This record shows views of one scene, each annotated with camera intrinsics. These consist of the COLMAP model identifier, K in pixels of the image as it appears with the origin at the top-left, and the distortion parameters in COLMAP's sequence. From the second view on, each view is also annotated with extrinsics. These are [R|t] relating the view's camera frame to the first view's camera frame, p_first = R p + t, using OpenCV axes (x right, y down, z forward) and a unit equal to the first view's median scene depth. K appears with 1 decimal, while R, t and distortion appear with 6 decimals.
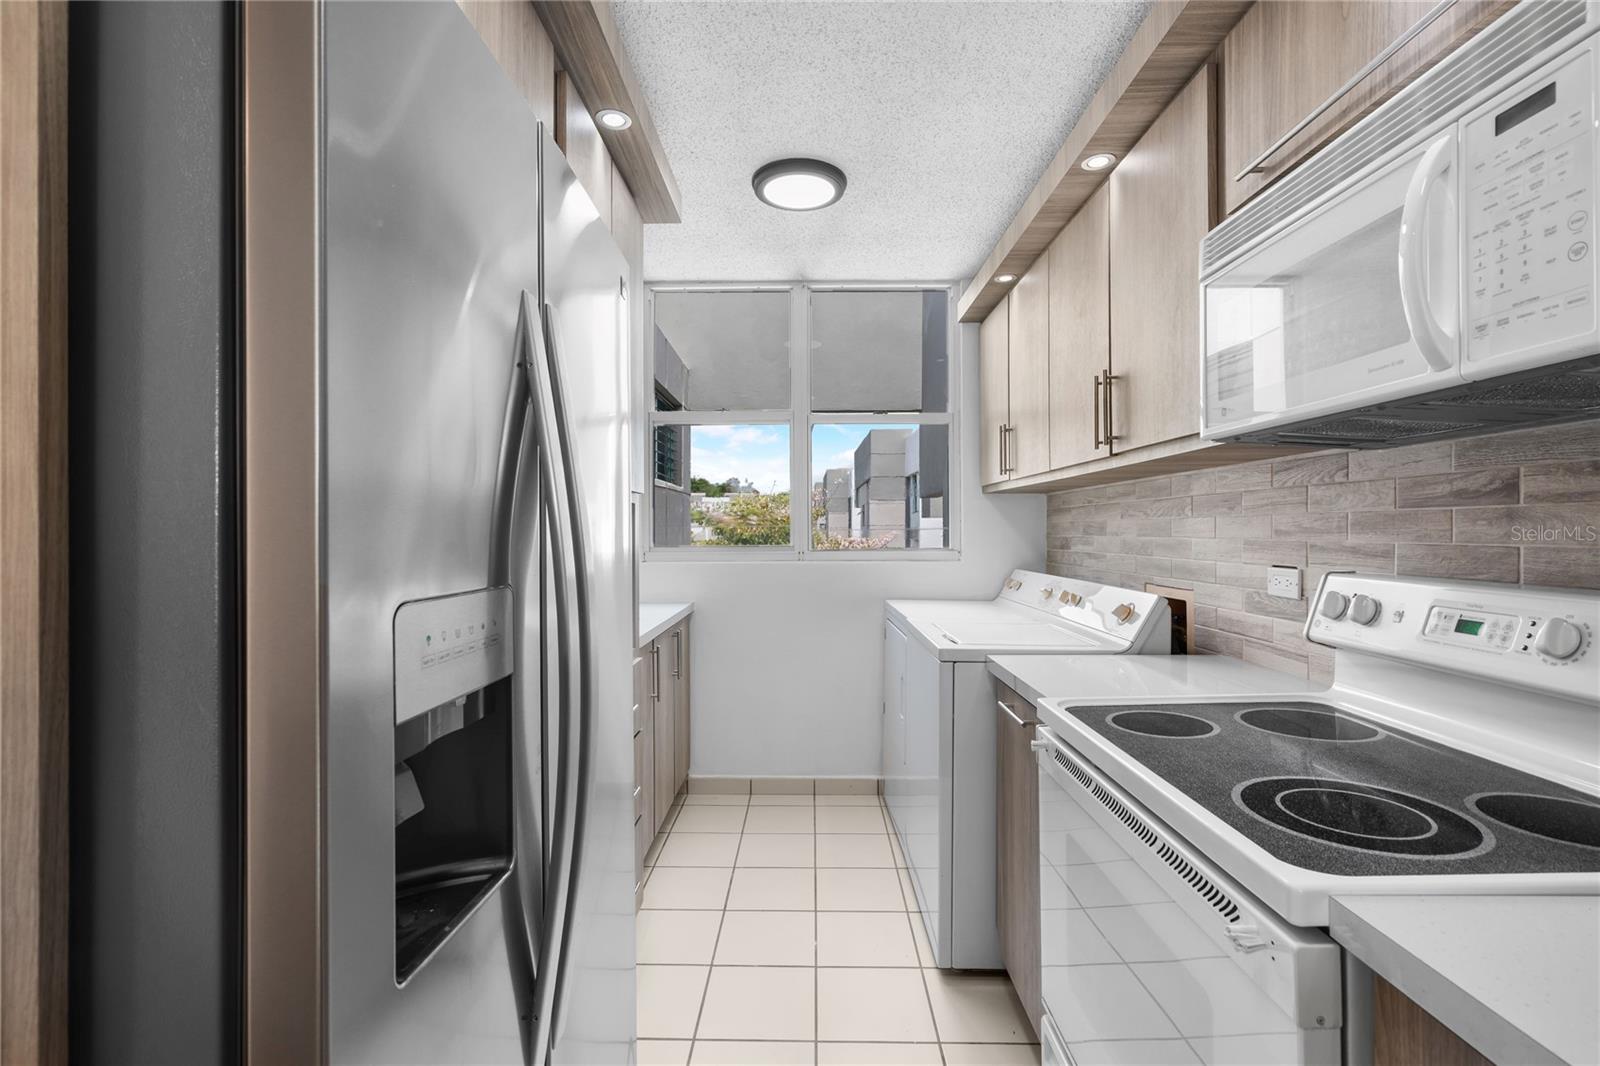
lens RADIAL K [[717.6, 0, 795.0], [0, 717.6, 528.0], [0, 0, 1]] dist [0.002610, 0.000367]
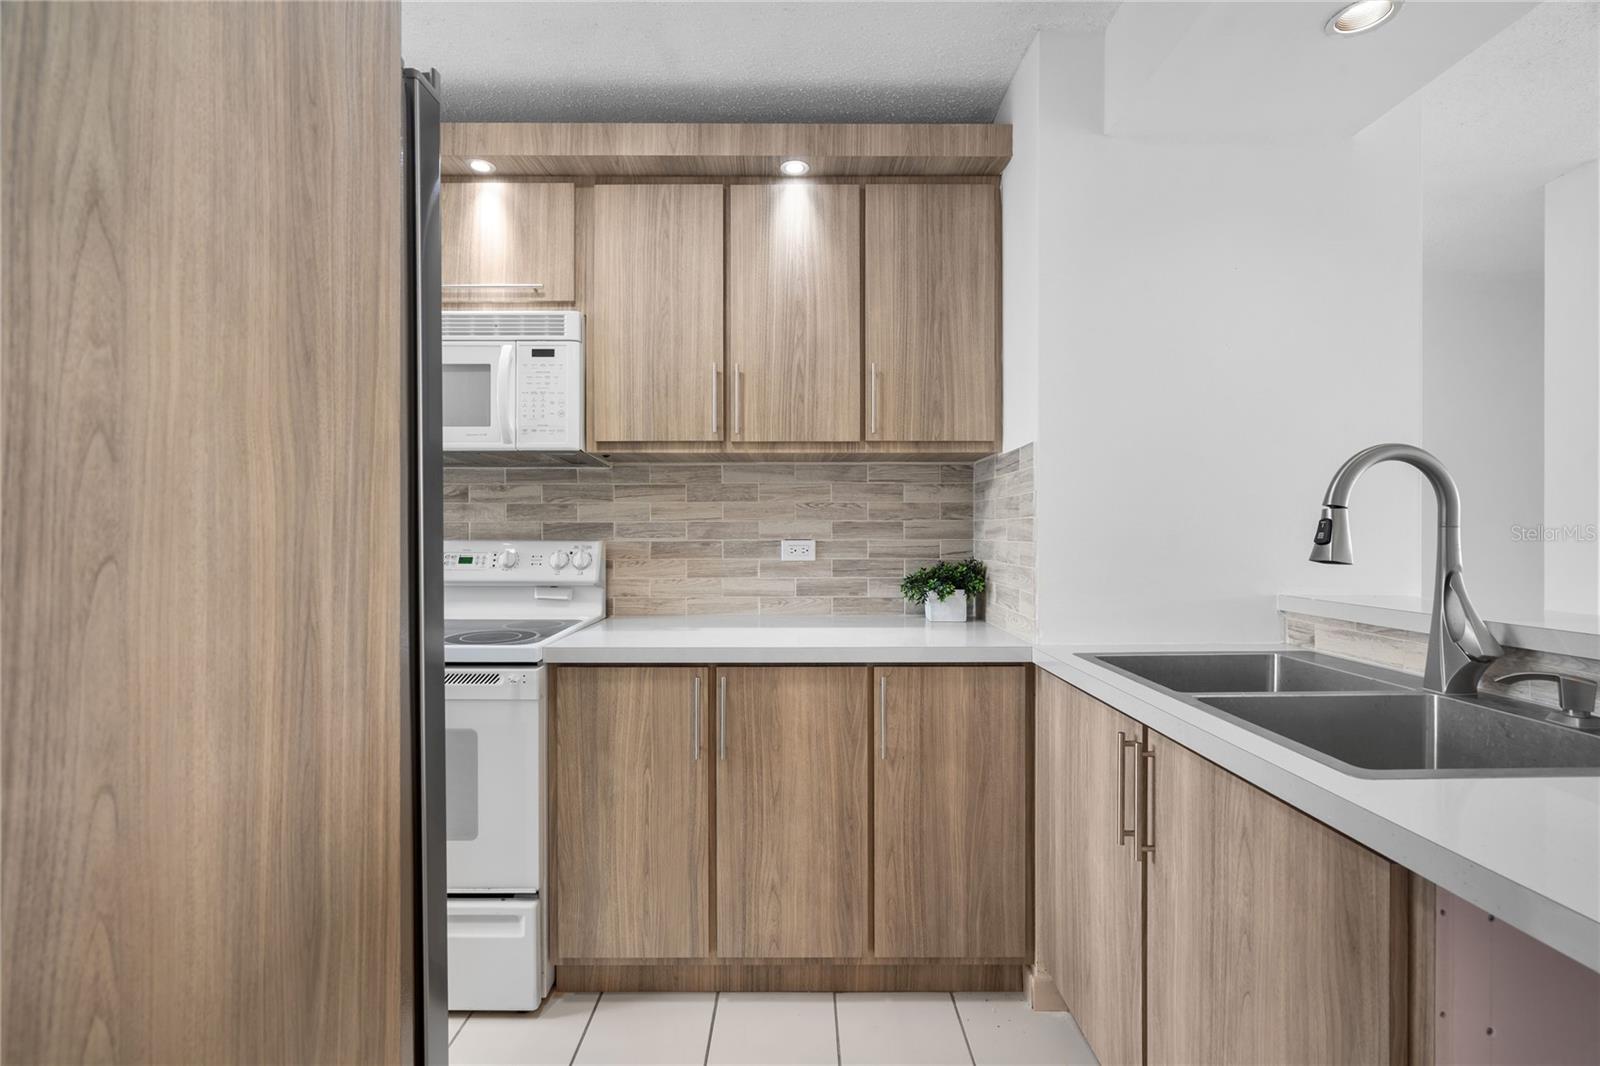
lens RADIAL K [[717.6, 0, 799.3], [0, 717.6, 531.1], [0, 0, 1]] dist [0.002610, 0.000367]
pose [[-0.022616, 0.004905, 0.999732, -0.546142], [-0.004669, 0.999977, -0.005012, 0.027627], [-0.999733, -0.004781, -0.022593, 0.038022]]
